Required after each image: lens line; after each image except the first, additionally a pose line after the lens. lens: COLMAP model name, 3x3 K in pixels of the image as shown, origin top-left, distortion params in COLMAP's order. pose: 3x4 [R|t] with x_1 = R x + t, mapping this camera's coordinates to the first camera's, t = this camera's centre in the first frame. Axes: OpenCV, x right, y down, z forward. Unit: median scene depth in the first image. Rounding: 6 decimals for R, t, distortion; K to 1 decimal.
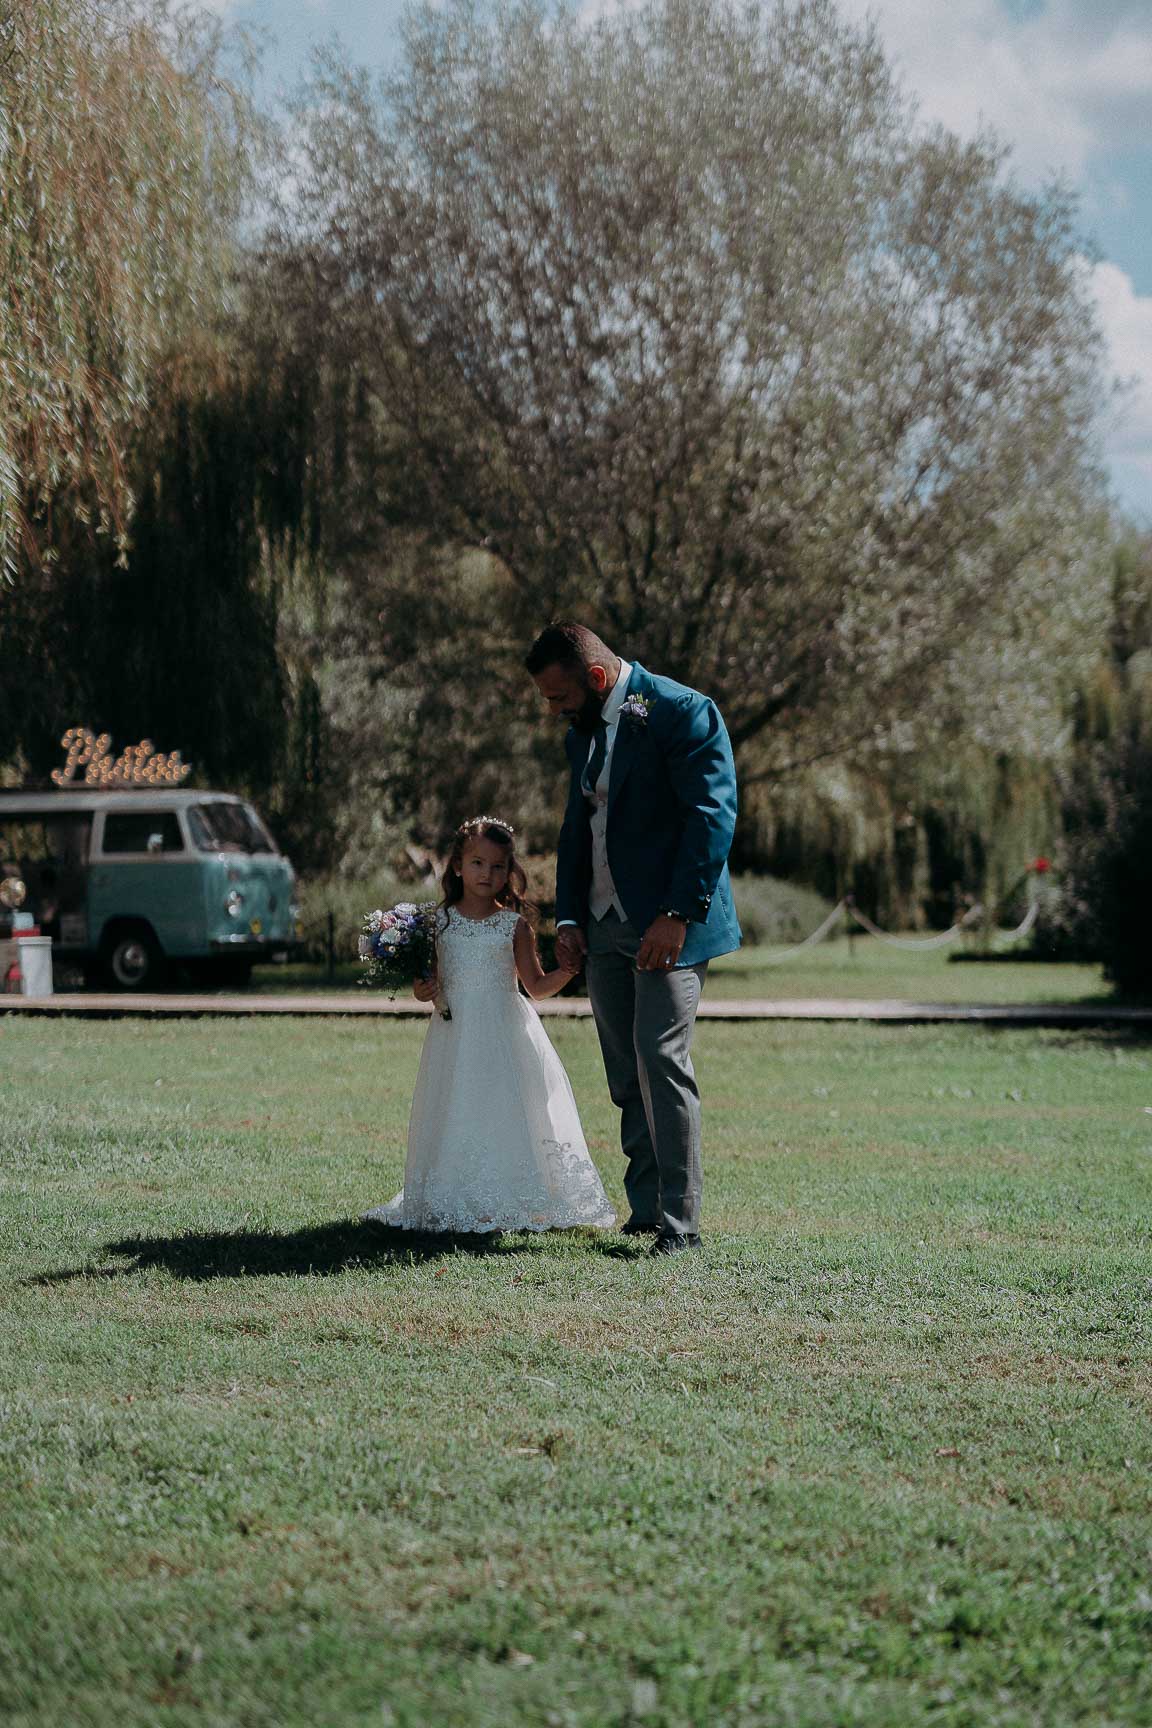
lens RADIAL K [[2584.8, 0, 604.9], [0, 2584.8, 920.6], [0, 0, 1]] dist [0.038413, 0.000000]
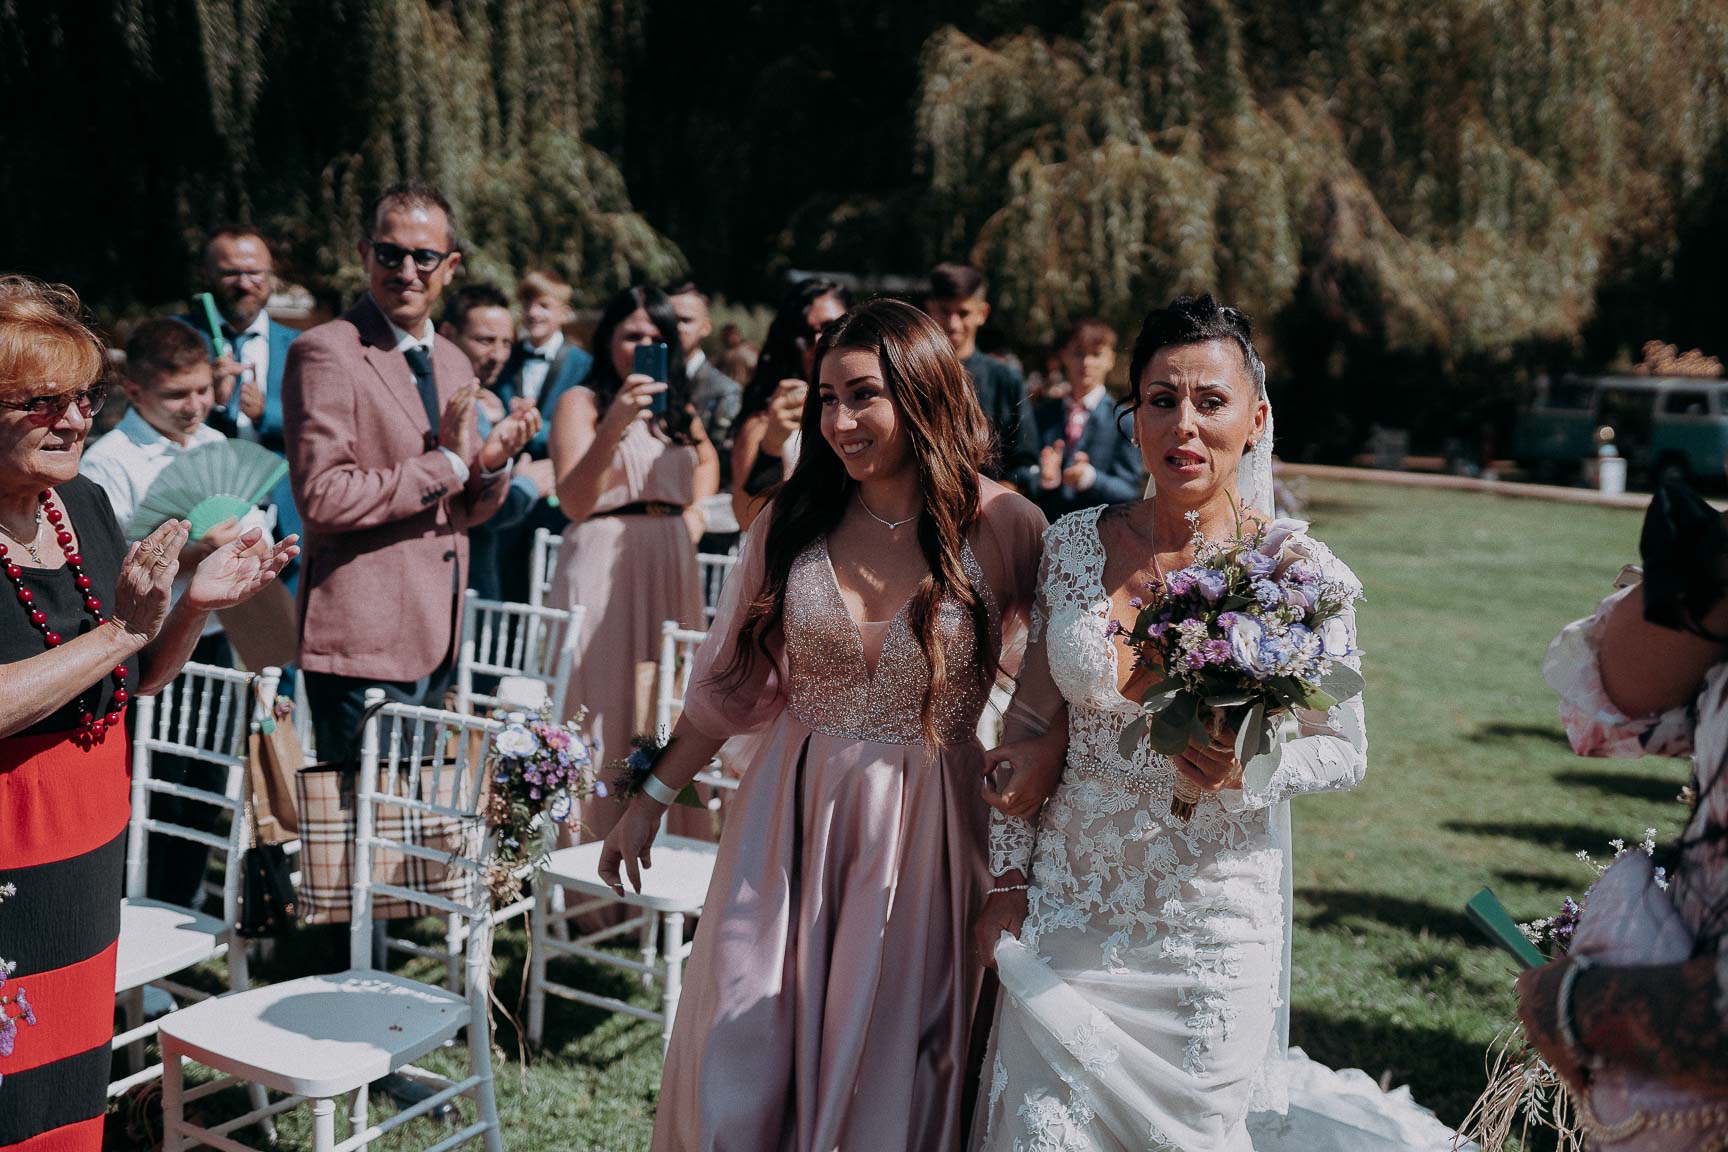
lens RADIAL K [[1618.8, 0, 875.4], [0, 1618.8, 593.3], [0, 0, 1]] dist [-0.037486, 0.000000]
pose [[0.782205, 0.120166, -0.611322, 0.182602], [-0.050498, 0.990223, 0.130031, -0.051903], [0.620971, -0.070841, 0.780626, -0.515918]]
